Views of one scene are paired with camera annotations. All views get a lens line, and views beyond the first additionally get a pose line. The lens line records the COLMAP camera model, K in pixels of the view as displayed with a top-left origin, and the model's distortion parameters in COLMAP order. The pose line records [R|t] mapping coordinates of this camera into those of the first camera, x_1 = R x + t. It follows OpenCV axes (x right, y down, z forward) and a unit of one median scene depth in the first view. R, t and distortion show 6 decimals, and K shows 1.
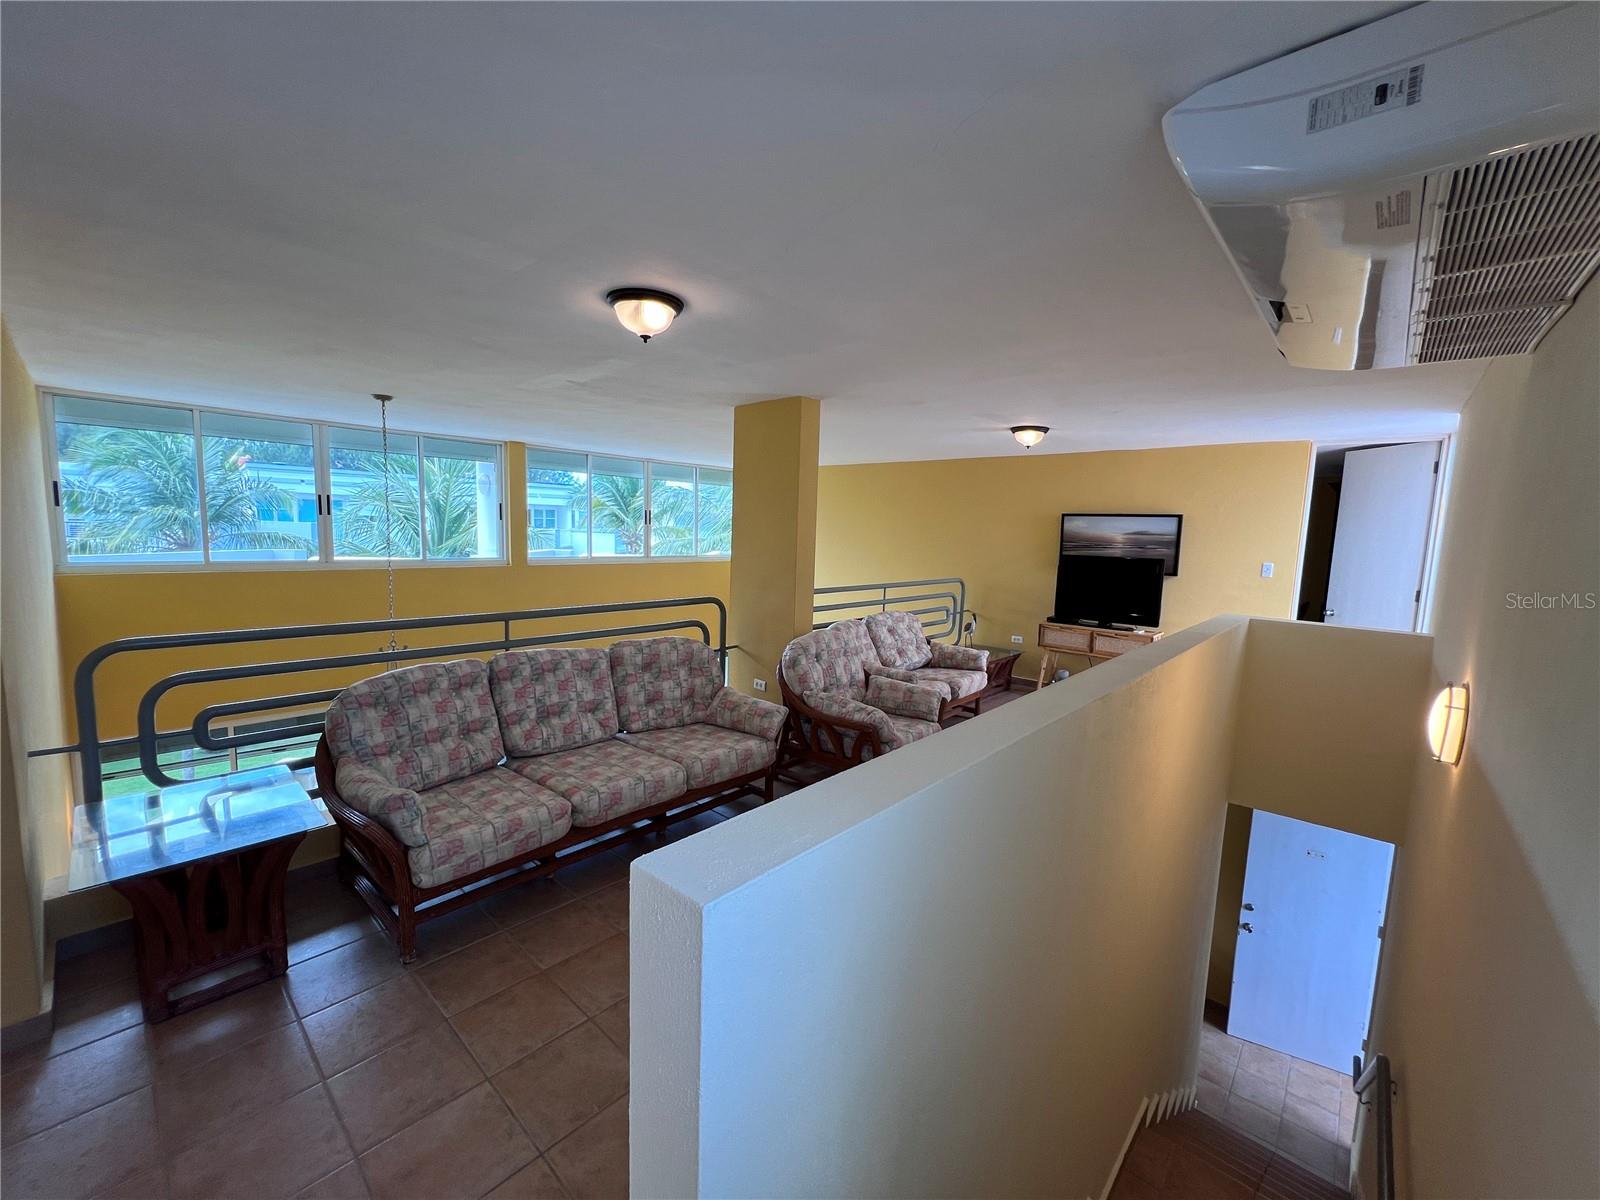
lens RADIAL K [[649.6, 0, 803.6], [0, 649.6, 598.6], [0, 0, 1]] dist [-0.001275, 0.000854]
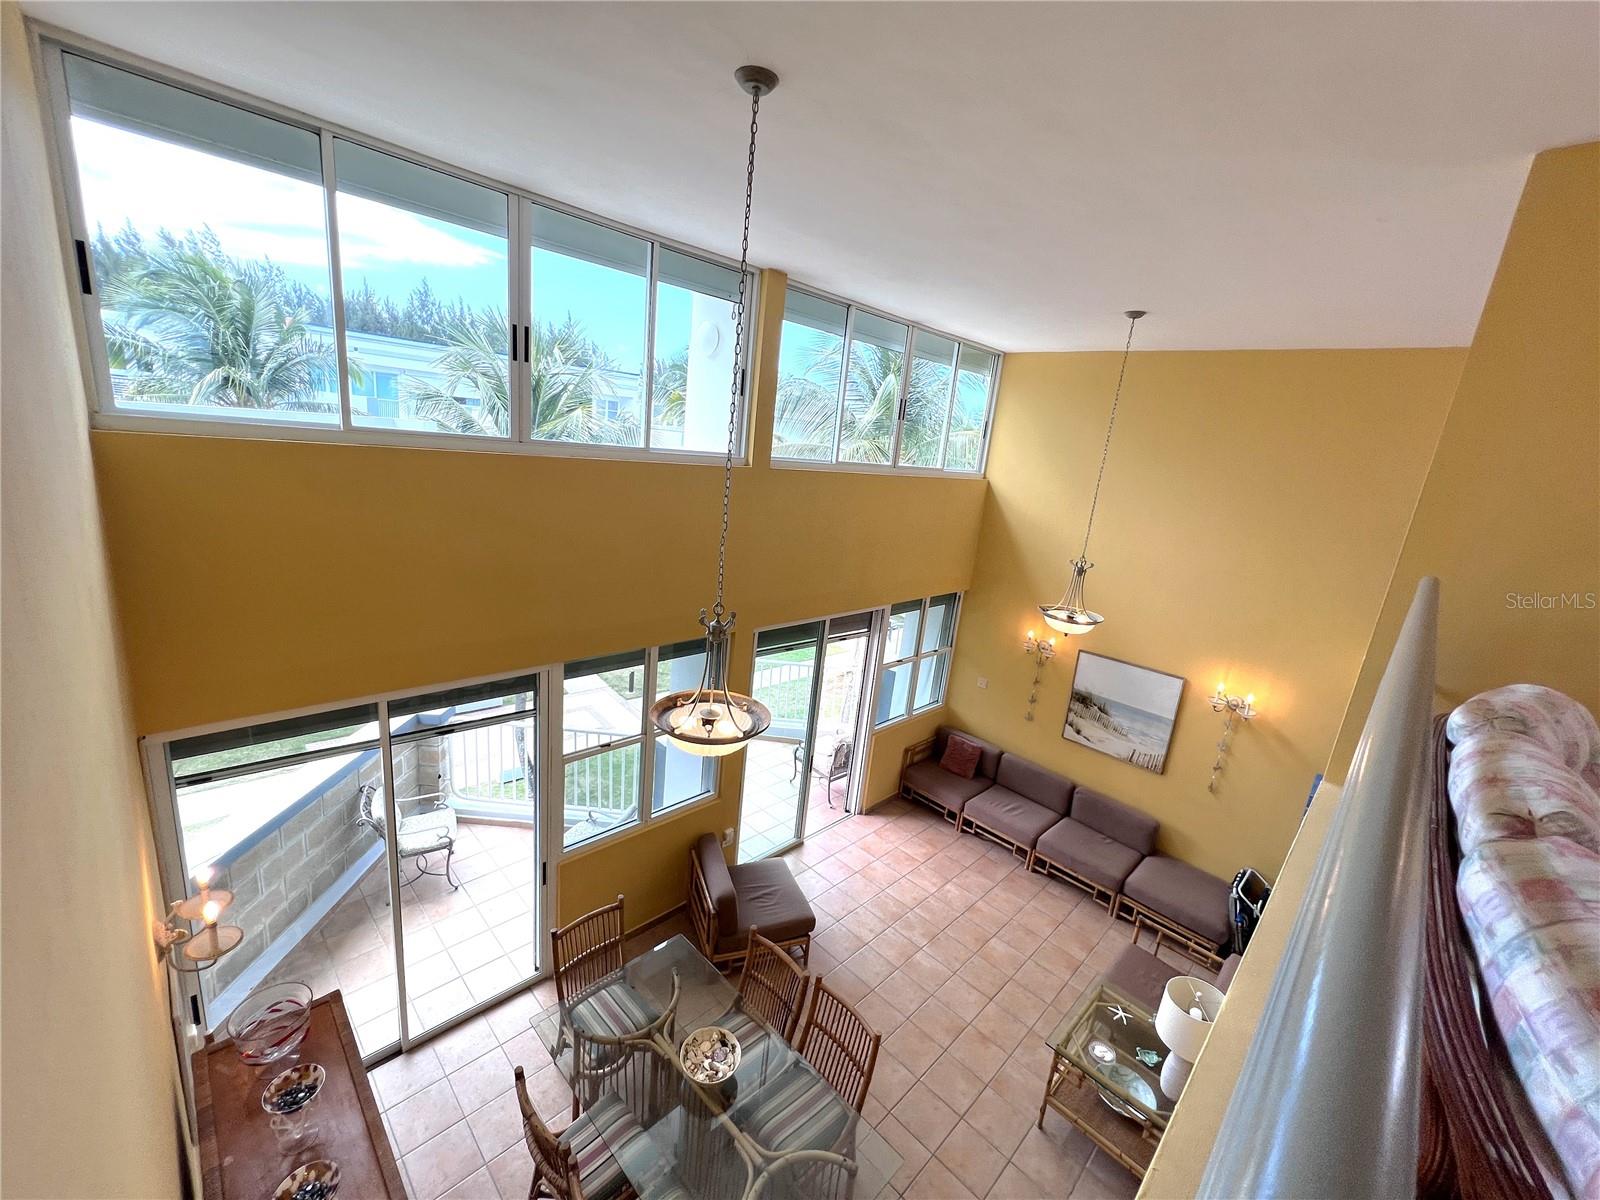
lens RADIAL K [[649.6, 0, 797.4], [0, 649.6, 598.8], [0, 0, 1]] dist [-0.001275, 0.000854]
pose [[0.996063, 0.080912, -0.036205, -0.349448], [-0.075356, 0.987998, 0.134839, -0.011139], [0.046680, -0.131580, 0.990206, 0.307314]]
